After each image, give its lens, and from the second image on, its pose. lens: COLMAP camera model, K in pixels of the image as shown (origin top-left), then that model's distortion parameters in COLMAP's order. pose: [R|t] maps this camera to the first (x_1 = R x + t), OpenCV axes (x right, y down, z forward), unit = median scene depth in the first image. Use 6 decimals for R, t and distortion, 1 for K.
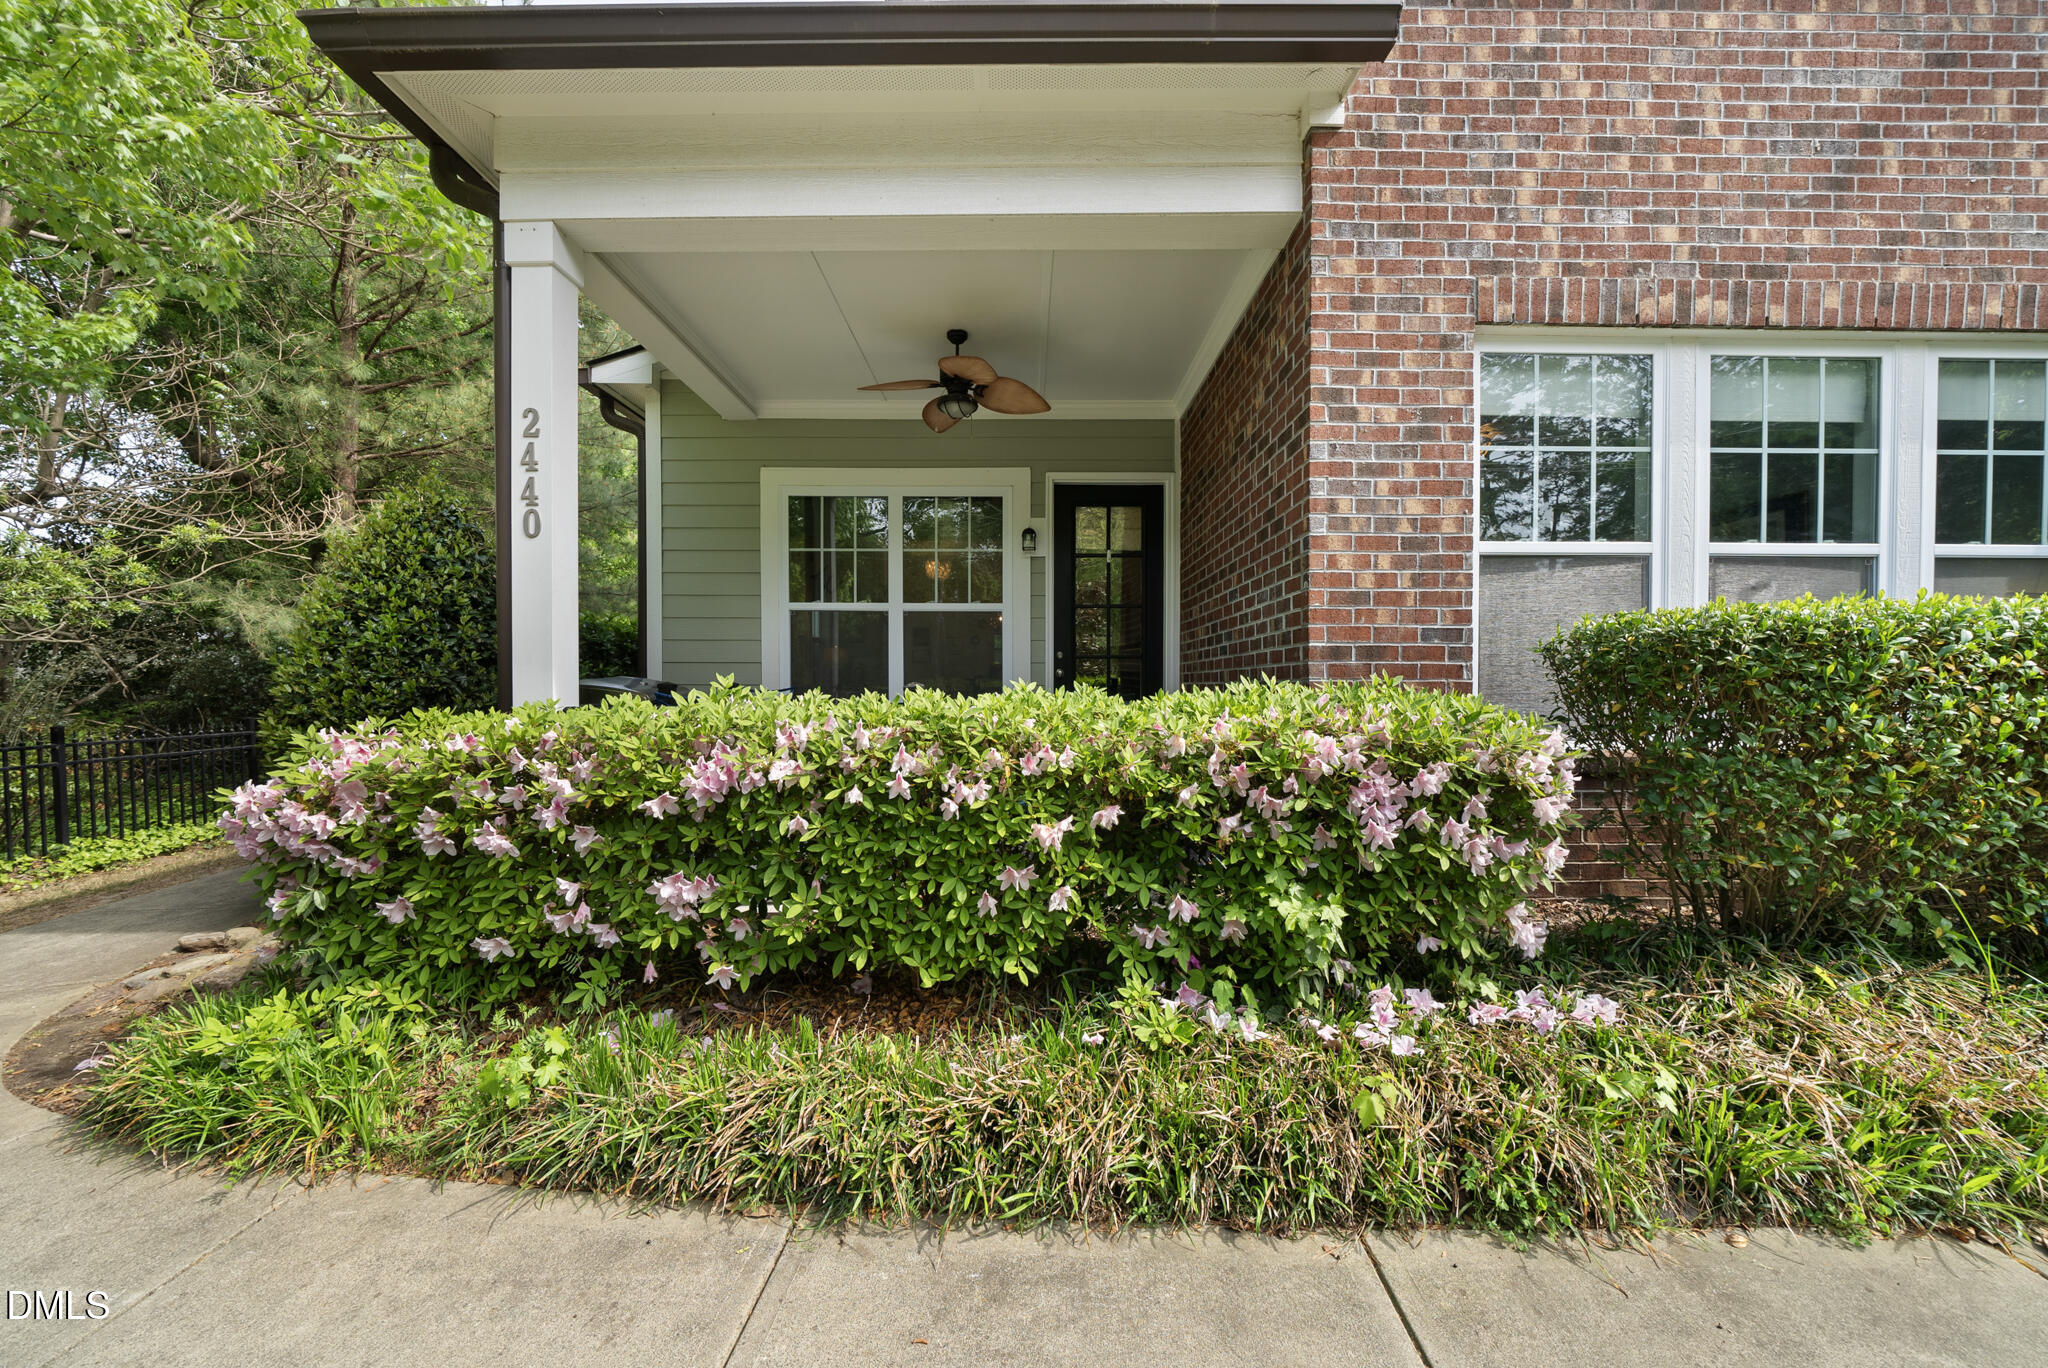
lens RADIAL K [[701.6, 0, 1027.4], [0, 701.6, 686.7], [0, 0, 1]] dist [-0.005024, 0.000157]
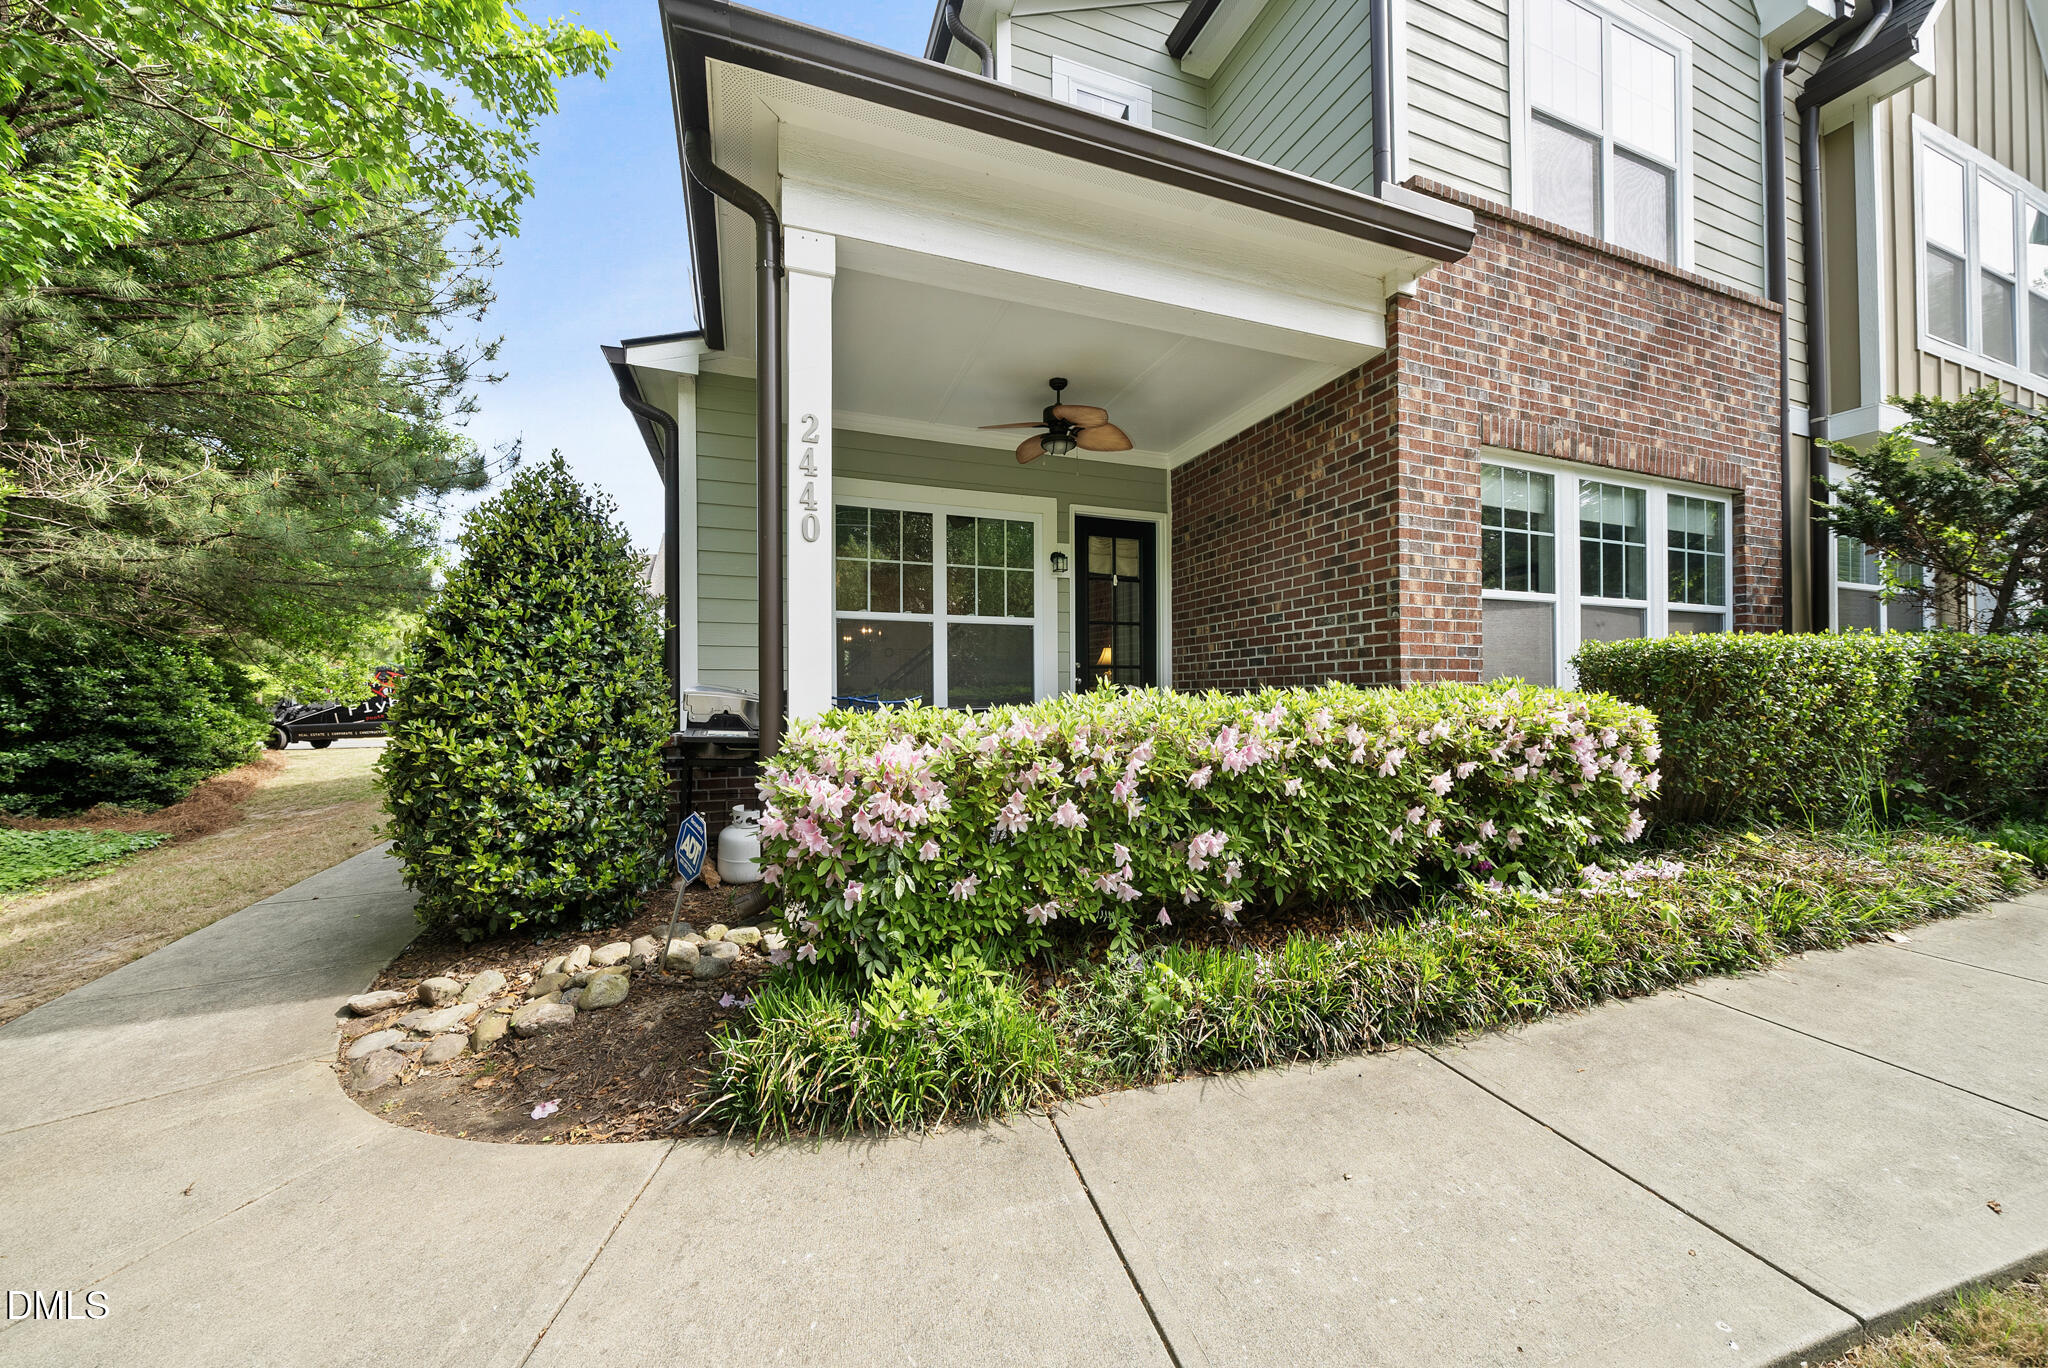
lens RADIAL K [[701.6, 0, 1009.2], [0, 701.6, 688.4], [0, 0, 1]] dist [-0.005024, 0.000157]
pose [[0.938268, -0.004513, 0.345879, -0.822049], [0.010468, 0.999827, -0.015353, 0.015834], [-0.345750, 0.018026, 0.938153, -0.043880]]
